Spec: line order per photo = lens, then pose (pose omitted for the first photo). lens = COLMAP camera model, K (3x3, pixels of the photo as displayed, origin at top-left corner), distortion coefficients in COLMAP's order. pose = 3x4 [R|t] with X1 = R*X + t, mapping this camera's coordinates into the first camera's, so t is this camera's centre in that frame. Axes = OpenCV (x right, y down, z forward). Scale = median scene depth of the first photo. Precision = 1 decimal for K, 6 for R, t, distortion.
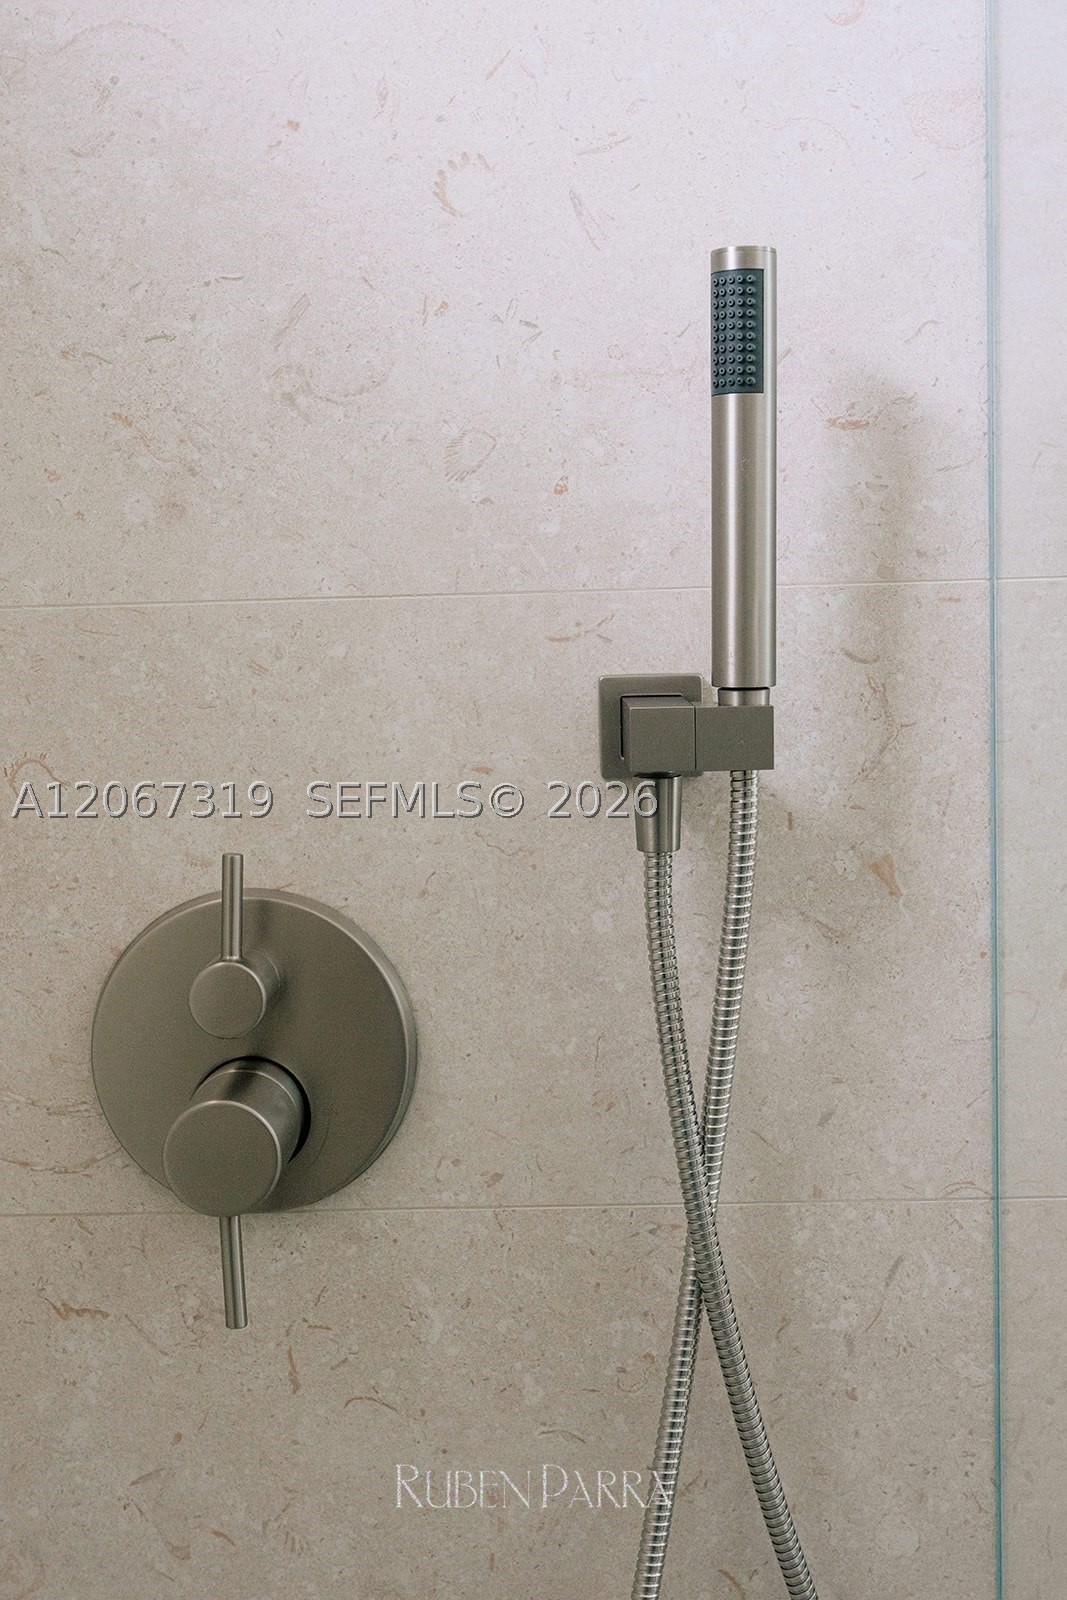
lens RADIAL K [[1735.1, 0, 533.5], [0, 1735.1, 800.0], [0, 0, 1]] dist [0.004044, 0.007619]
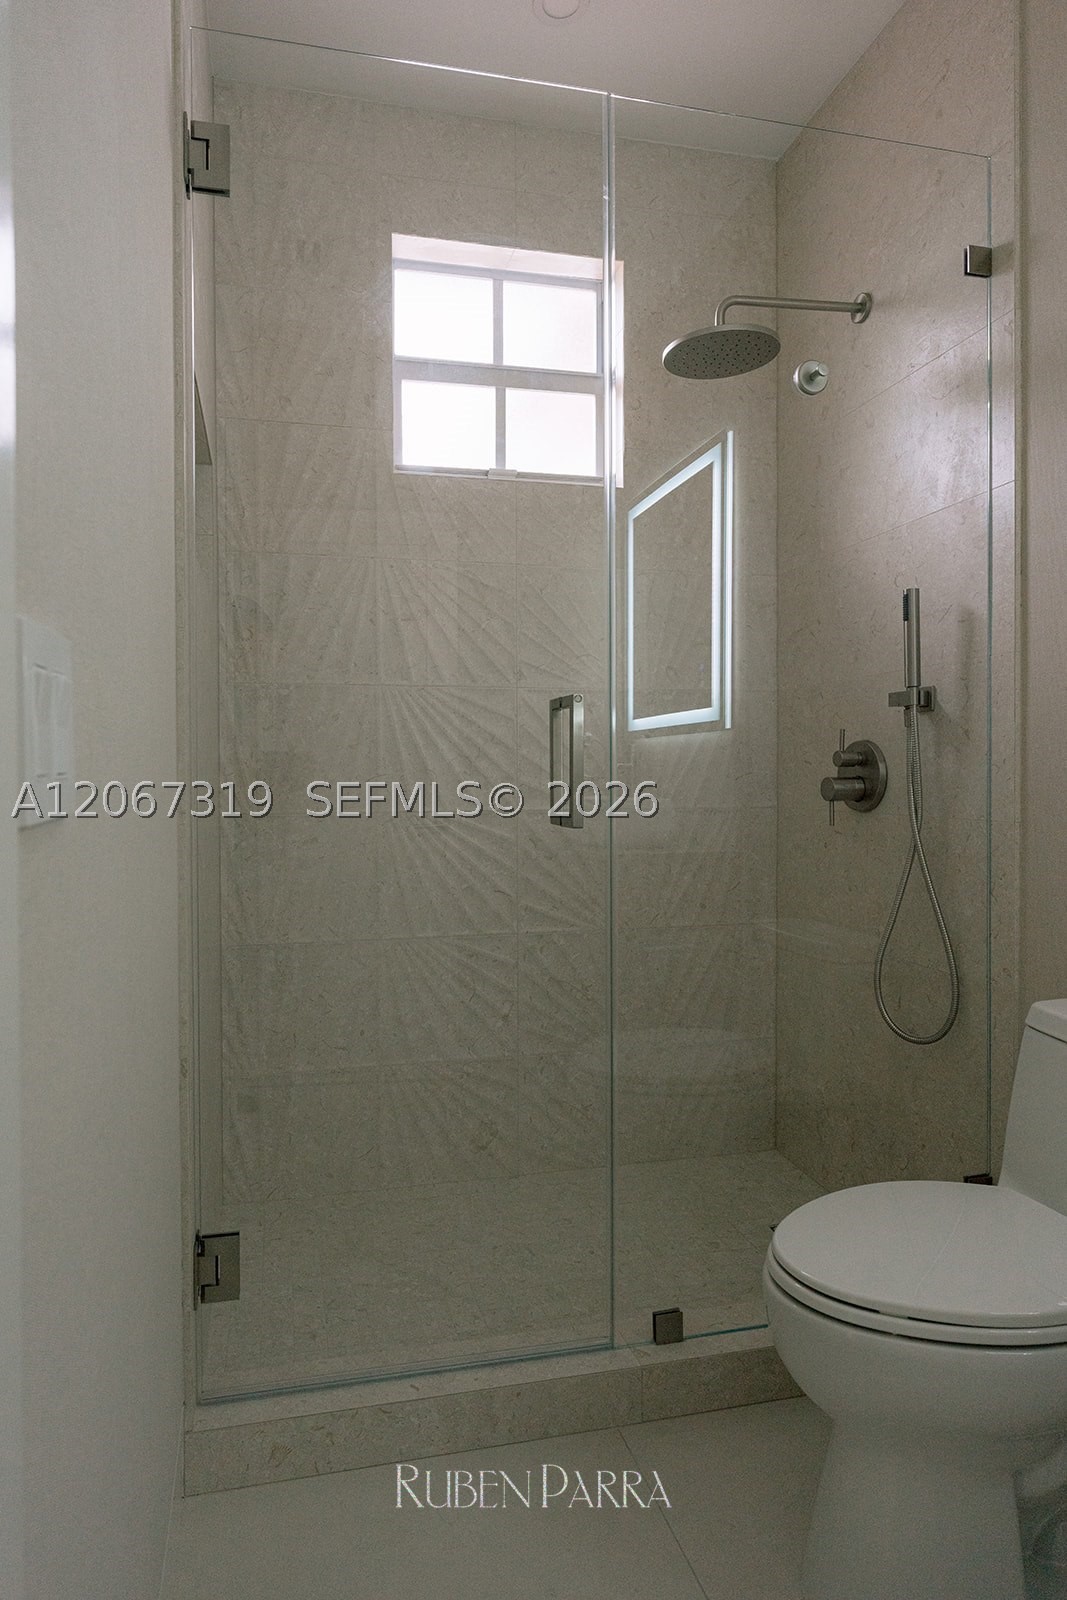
lens RADIAL K [[925.9, 0, 467.4], [0, 925.9, 785.1], [0, 0, 1]] dist [-0.002454, 0.002339]
pose [[0.237837, 0.036163, -0.970632, 1.997351], [-0.089186, 0.995898, 0.015251, 0.230336], [0.967202, 0.082940, 0.240086, -0.590879]]
